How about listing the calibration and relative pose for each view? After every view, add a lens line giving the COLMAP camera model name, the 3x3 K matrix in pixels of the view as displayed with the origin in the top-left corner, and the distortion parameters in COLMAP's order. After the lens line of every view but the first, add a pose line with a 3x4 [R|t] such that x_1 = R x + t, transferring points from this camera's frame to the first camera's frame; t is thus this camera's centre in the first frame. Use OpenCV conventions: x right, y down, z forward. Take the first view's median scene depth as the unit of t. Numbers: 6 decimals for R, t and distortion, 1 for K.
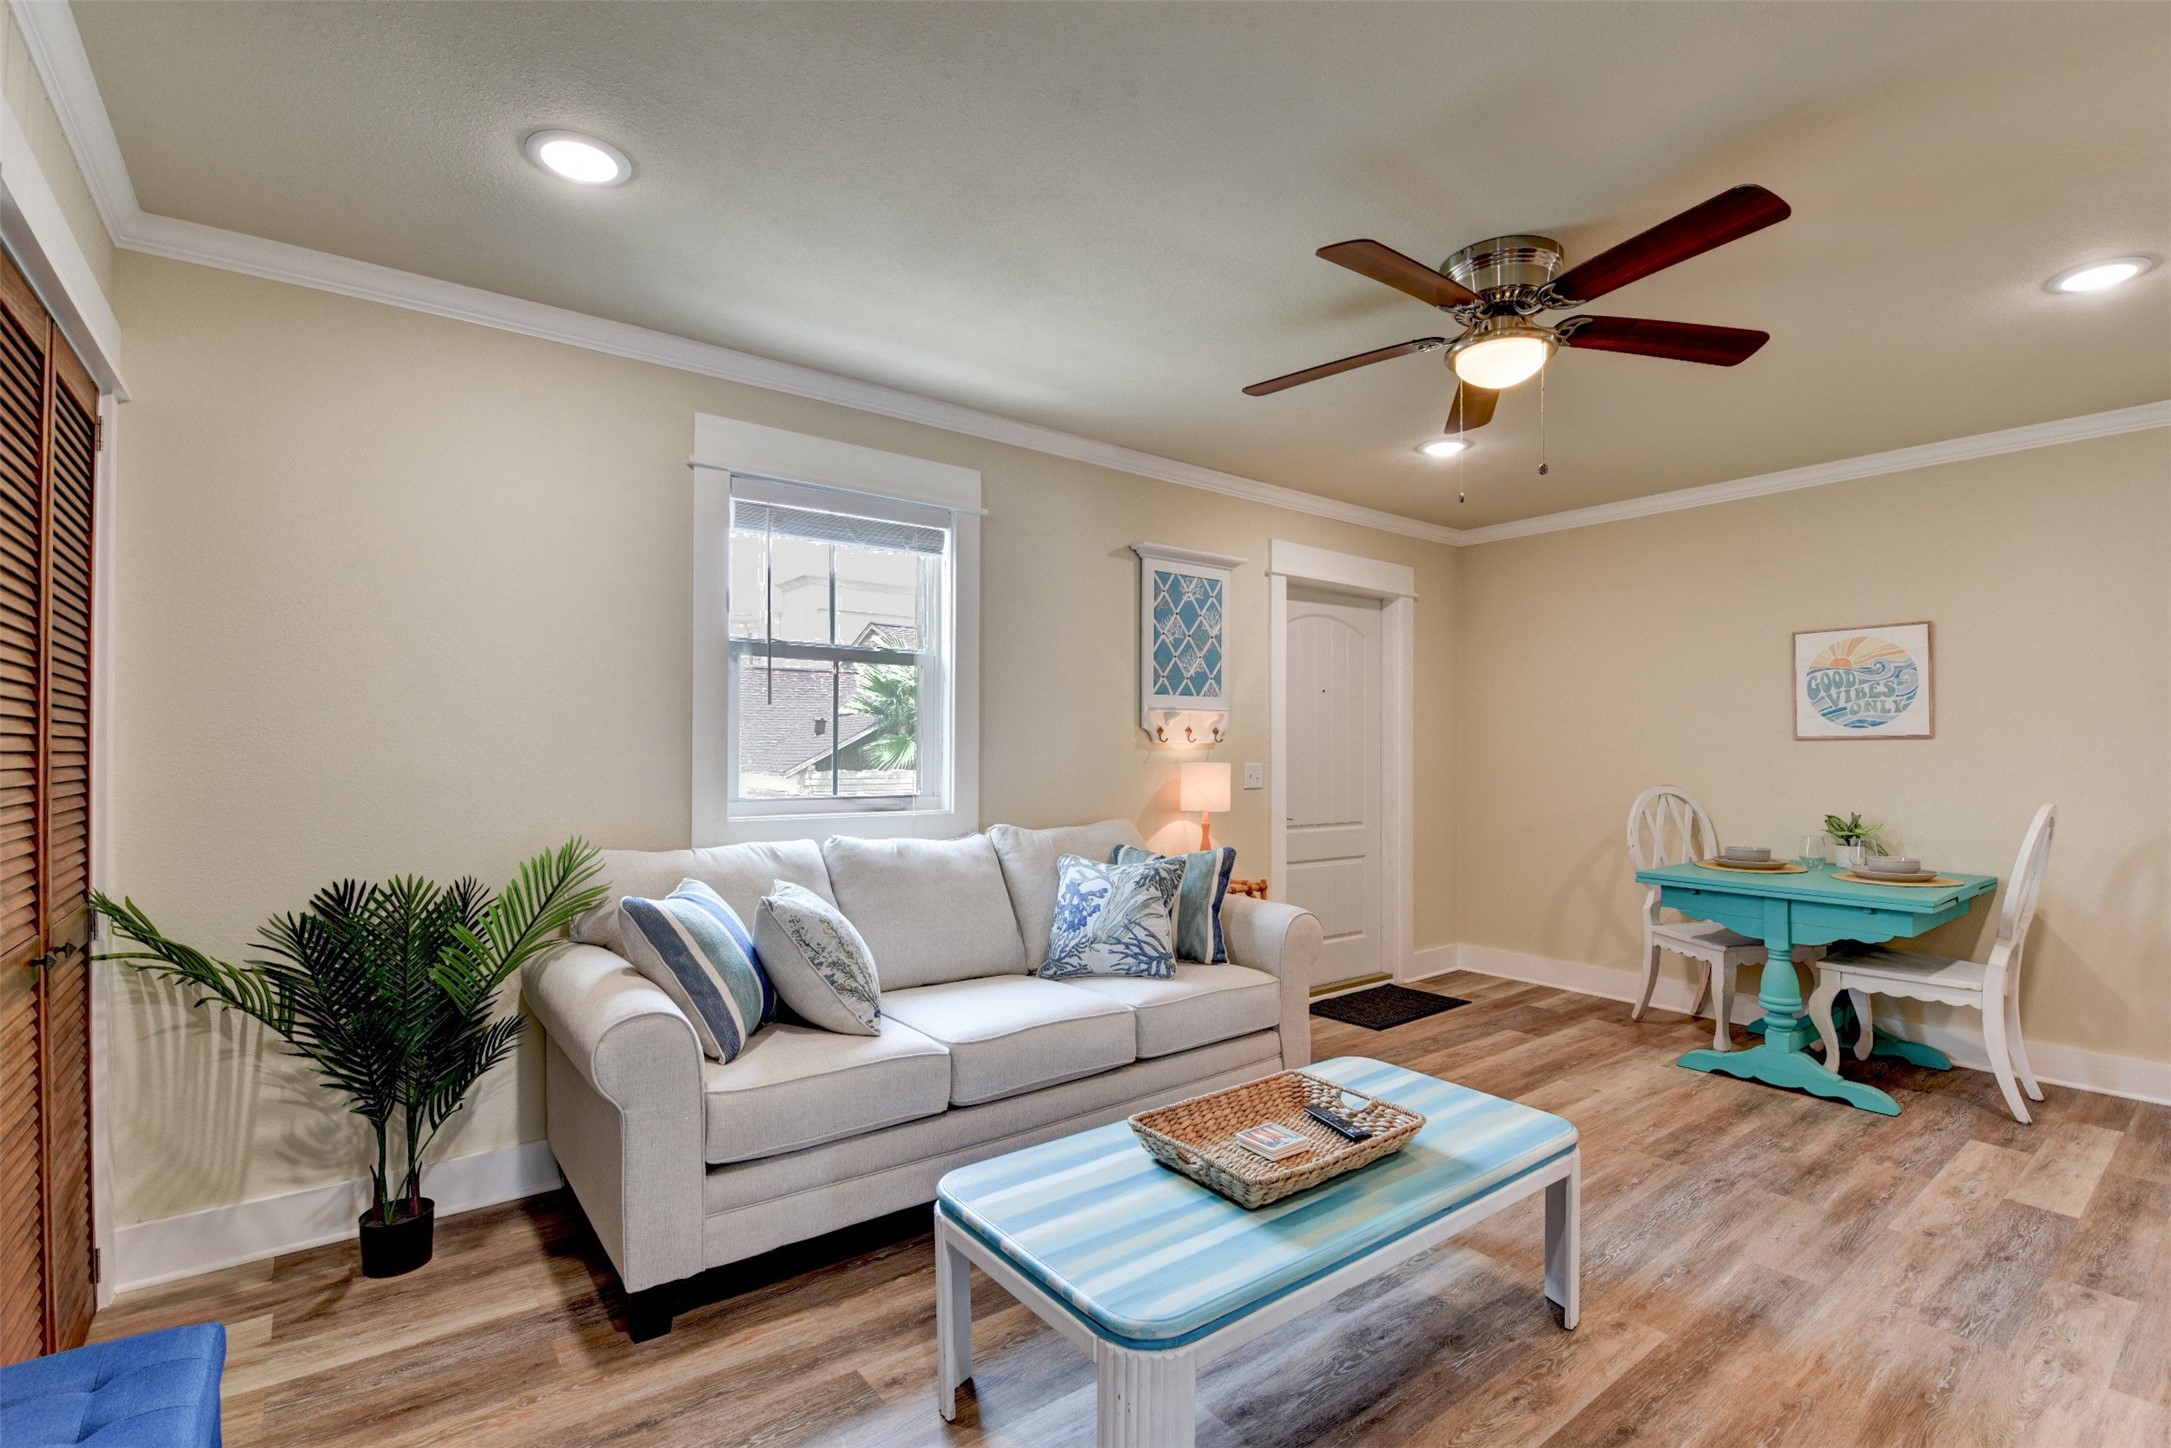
lens RADIAL K [[965.6, 0, 1051.6], [0, 965.6, 767.3], [0, 0, 1]] dist [-0.010358, -0.005568]
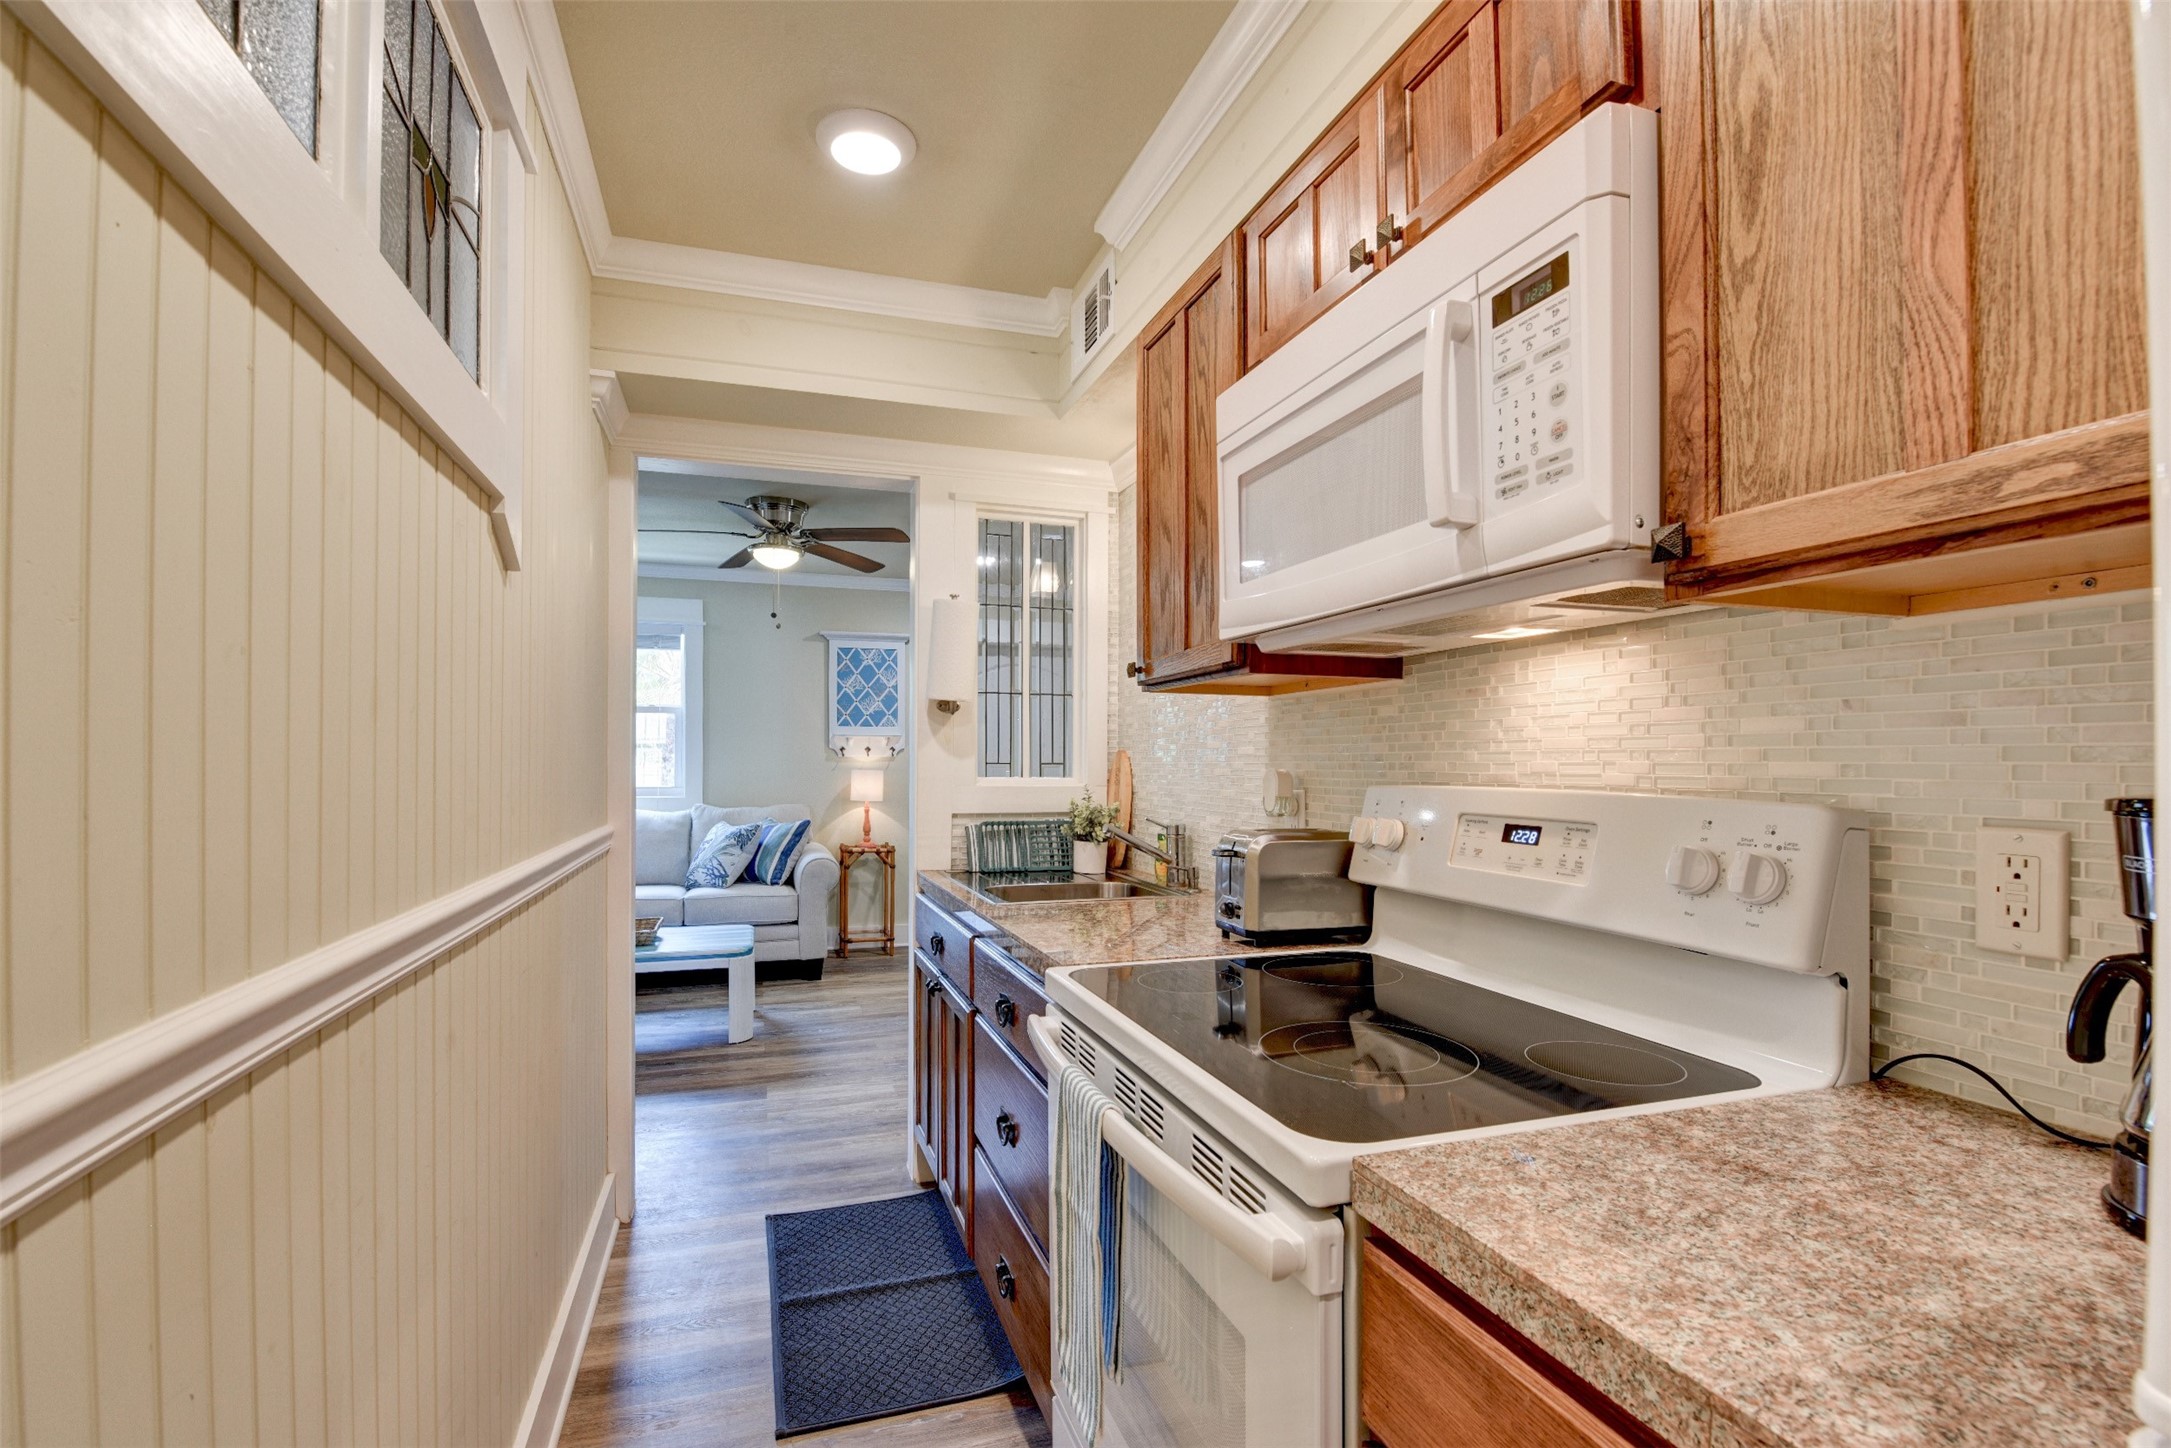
lens RADIAL K [[965.6, 0, 1062.6], [0, 965.6, 769.4], [0, 0, 1]] dist [-0.010358, -0.005568]
pose [[0.951256, 0.011875, -0.308174, 1.418449], [-0.015100, 0.999853, -0.008084, 0.004273], [0.308033, 0.012343, 0.951296, -0.577467]]
